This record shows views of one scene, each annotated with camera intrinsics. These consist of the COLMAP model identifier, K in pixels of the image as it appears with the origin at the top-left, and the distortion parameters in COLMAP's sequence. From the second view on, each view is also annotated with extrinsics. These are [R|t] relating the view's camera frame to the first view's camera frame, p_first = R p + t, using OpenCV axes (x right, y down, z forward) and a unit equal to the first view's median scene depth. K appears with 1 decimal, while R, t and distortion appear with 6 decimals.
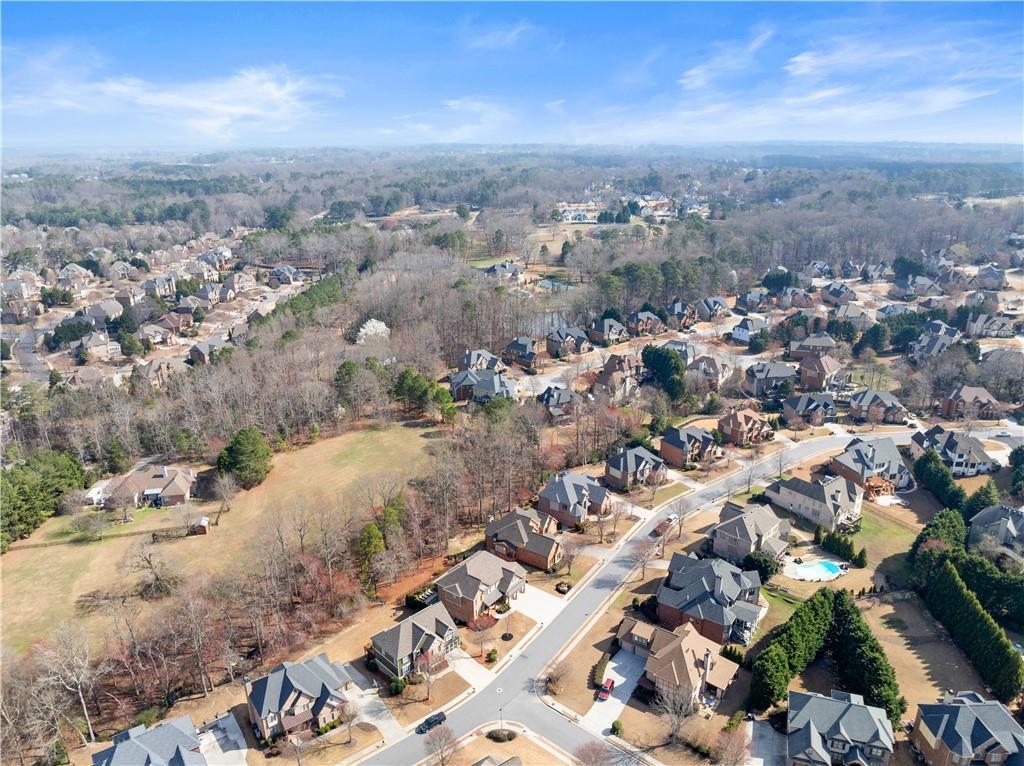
lens RADIAL K [[718.3, 0, 516.6], [0, 718.3, 379.4], [0, 0, 1]] dist [-0.038816, 0.004271]
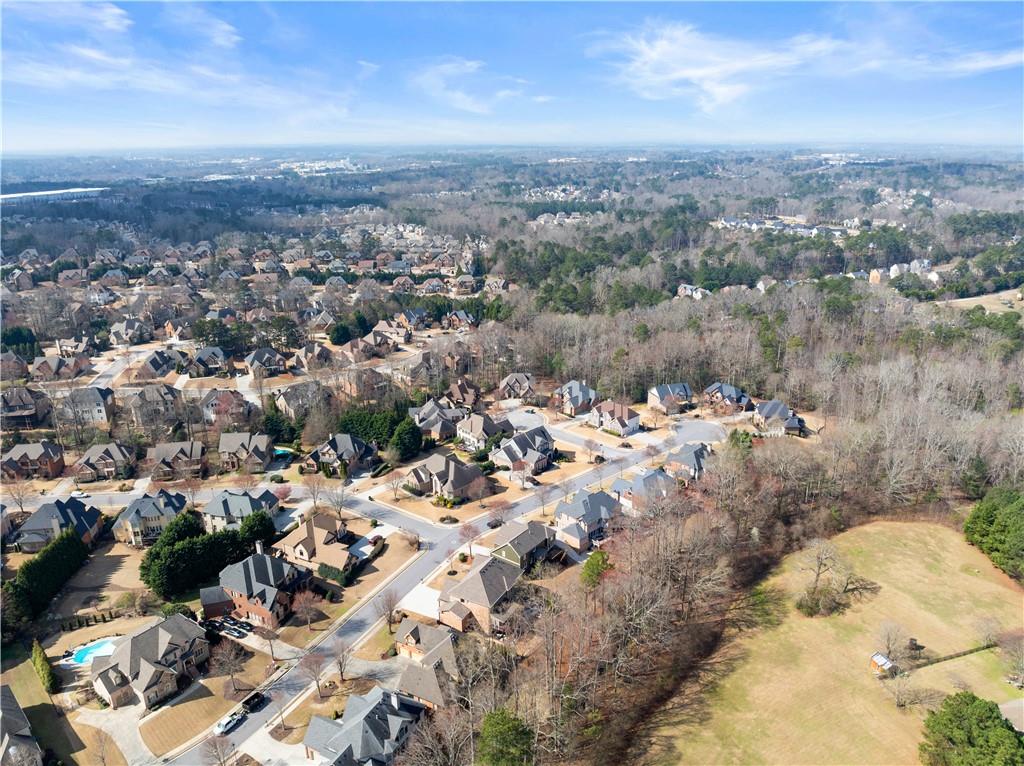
lens RADIAL K [[718.3, 0, 516.6], [0, 718.3, 379.4], [0, 0, 1]] dist [-0.038816, 0.004271]
pose [[-0.989296, 0.050509, -0.136899, 0.025473], [-0.044632, 0.788480, 0.613439, -0.559746], [0.138926, 0.612984, -0.777786, 1.601253]]
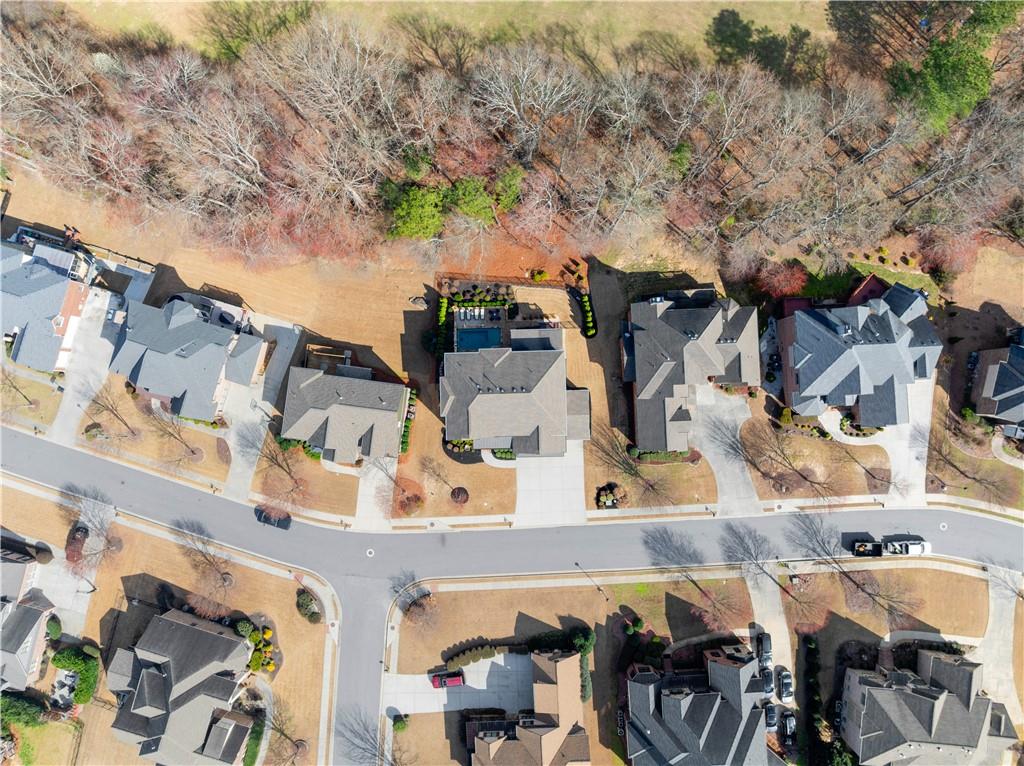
lens RADIAL K [[718.3, 0, 516.6], [0, 718.3, 379.4], [0, 0, 1]] dist [-0.038816, 0.004271]
pose [[0.612811, 0.789735, -0.027953, -0.043125], [-0.246477, 0.224628, 0.942757, -0.275933], [0.750807, -0.570842, 0.332306, 0.819650]]
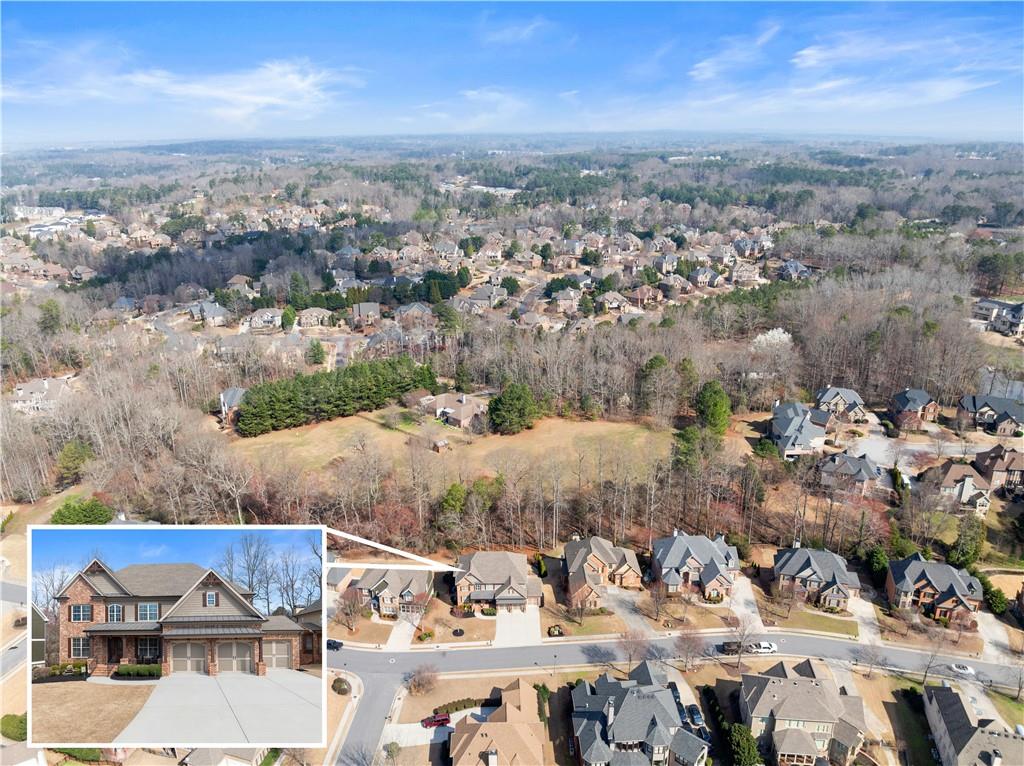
lens RADIAL K [[718.3, 0, 516.6], [0, 718.3, 379.4], [0, 0, 1]] dist [-0.038816, 0.004271]
pose [[0.599219, 0.264687, -0.755565, 0.644587], [-0.255650, 0.957616, 0.132719, -0.120239], [0.758670, 0.113632, 0.641489, 0.357405]]
